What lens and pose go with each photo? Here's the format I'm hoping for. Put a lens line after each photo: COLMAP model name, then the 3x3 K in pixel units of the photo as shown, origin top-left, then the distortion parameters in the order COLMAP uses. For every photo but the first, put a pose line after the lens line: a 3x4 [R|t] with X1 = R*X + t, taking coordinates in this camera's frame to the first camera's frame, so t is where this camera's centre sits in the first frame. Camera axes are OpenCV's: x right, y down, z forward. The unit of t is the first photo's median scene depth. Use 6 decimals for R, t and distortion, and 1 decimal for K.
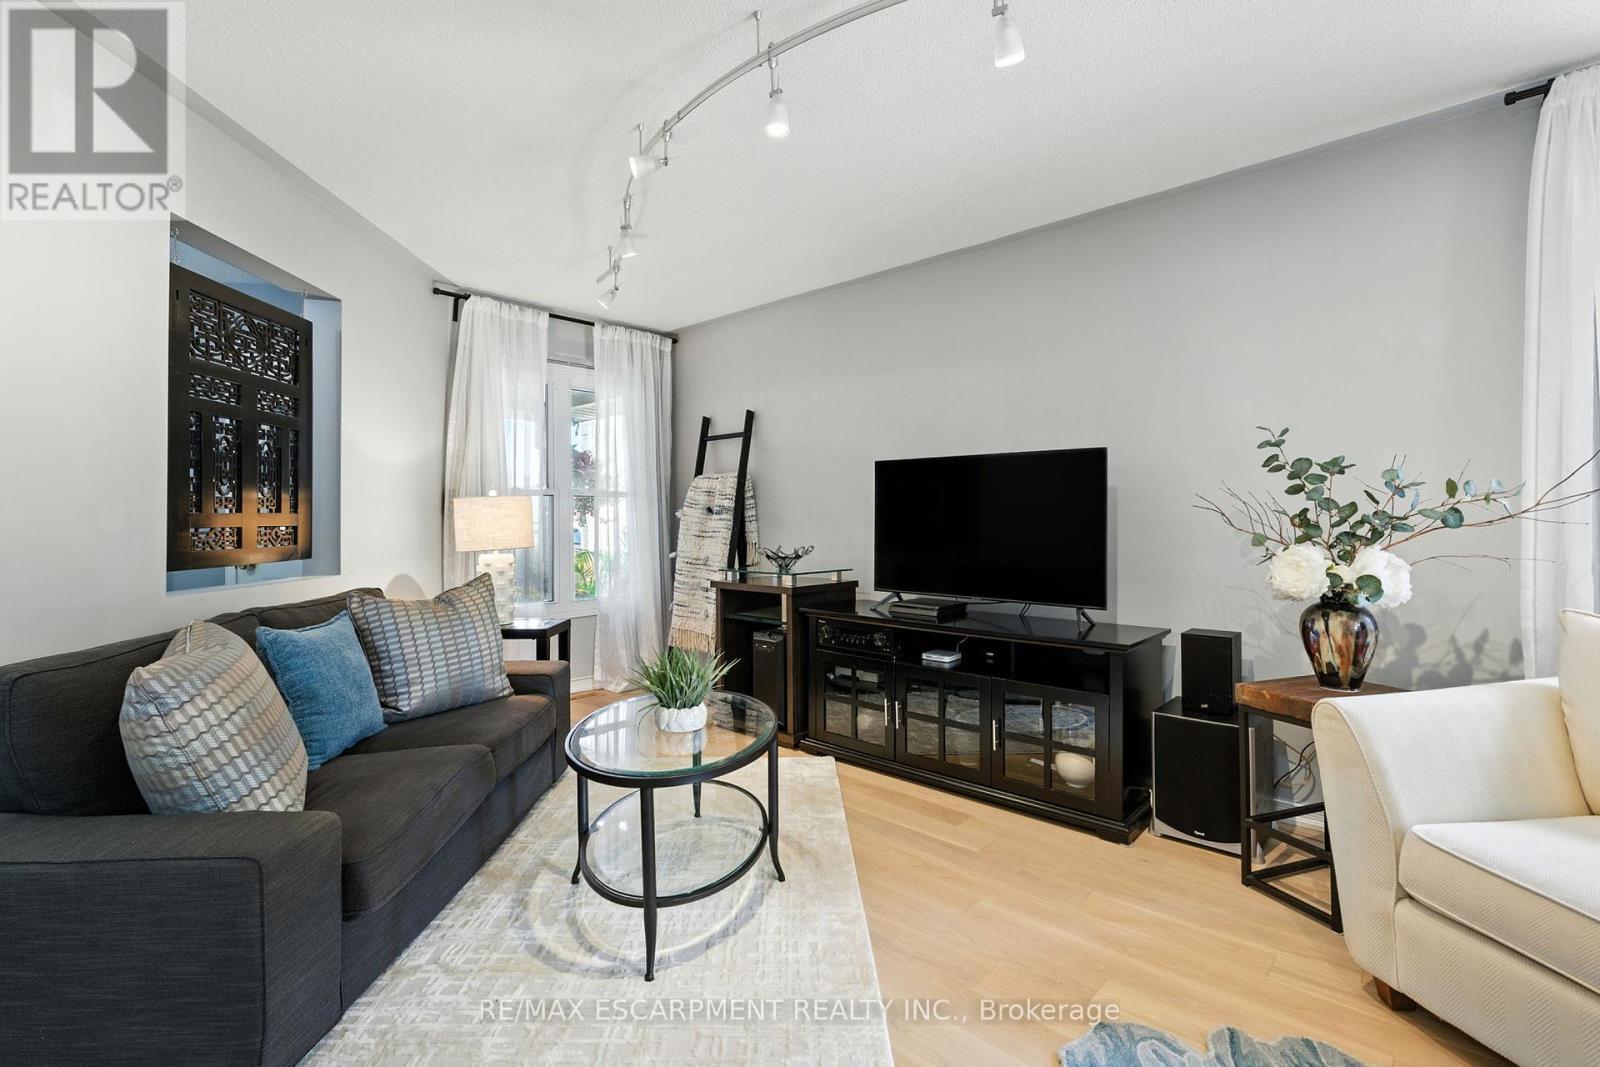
lens RADIAL K [[717.2, 0, 796.1], [0, 717.2, 517.5], [0, 0, 1]] dist [-0.007442, 0.000218]
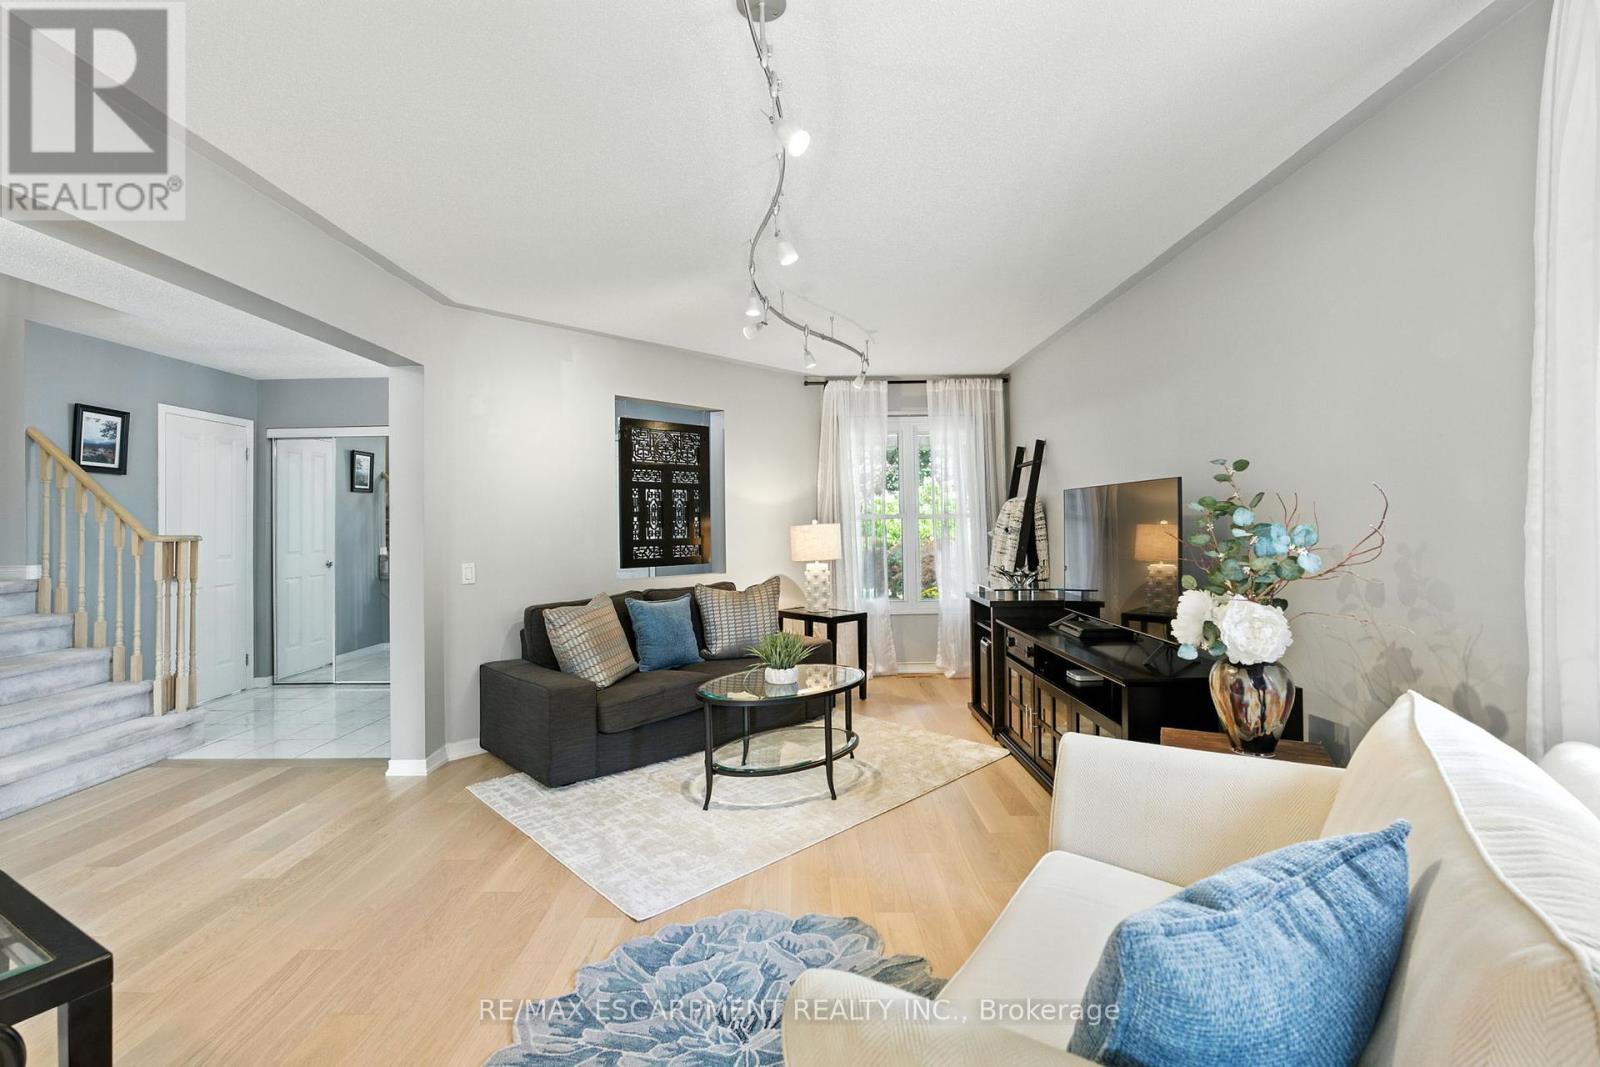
lens RADIAL K [[703.0, 0, 798.6], [0, 703.0, 526.4], [0, 0, 1]] dist [-0.014021, 0.000647]
pose [[0.687167, -0.002484, -0.726496, 0.695448], [0.008975, 0.999947, 0.005070, -0.037906], [0.726444, -0.010004, 0.687152, -0.014289]]
